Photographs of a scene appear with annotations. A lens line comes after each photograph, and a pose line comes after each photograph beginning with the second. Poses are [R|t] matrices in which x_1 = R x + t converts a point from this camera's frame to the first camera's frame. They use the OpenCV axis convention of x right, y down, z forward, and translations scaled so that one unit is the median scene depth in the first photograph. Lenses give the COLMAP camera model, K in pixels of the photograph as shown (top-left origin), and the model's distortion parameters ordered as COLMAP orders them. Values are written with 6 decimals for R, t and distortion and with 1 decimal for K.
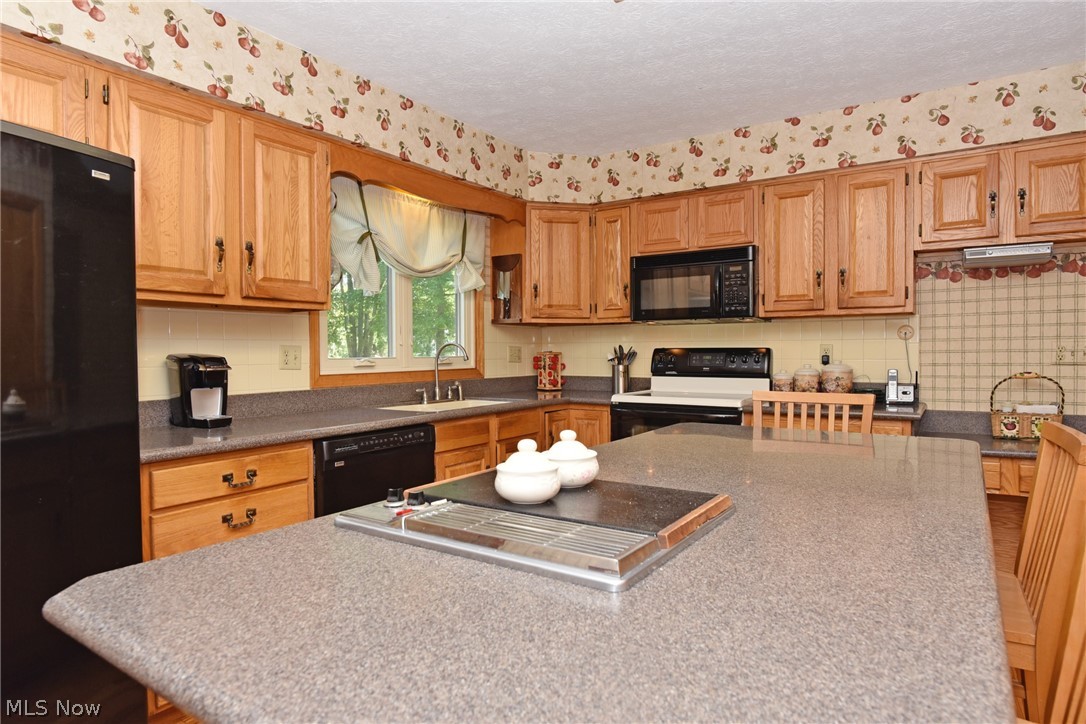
lens RADIAL K [[627.9, 0, 543.0], [0, 627.9, 362.0], [0, 0, 1]] dist [-0.035868, 0.015796]
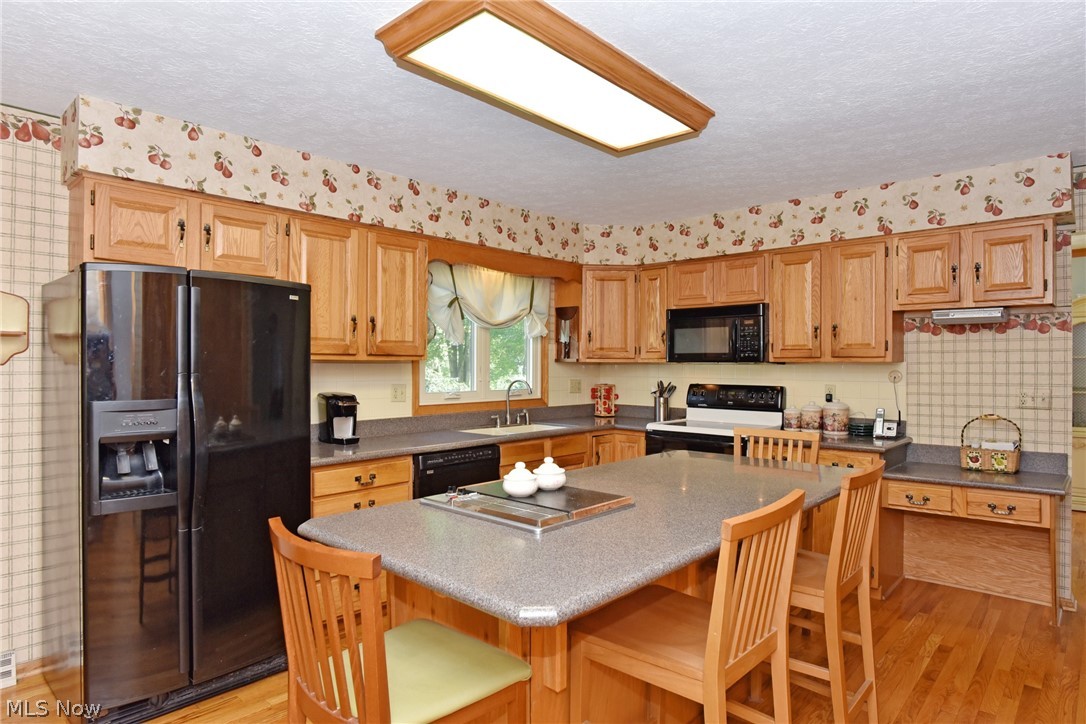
lens RADIAL K [[627.9, 0, 543.0], [0, 627.9, 362.0], [0, 0, 1]] dist [-0.035868, 0.015796]
pose [[0.987691, 0.007719, -0.156230, 0.115902], [-0.011001, 0.999736, -0.020151, -0.048007], [0.156033, 0.021622, 0.987515, -0.292138]]
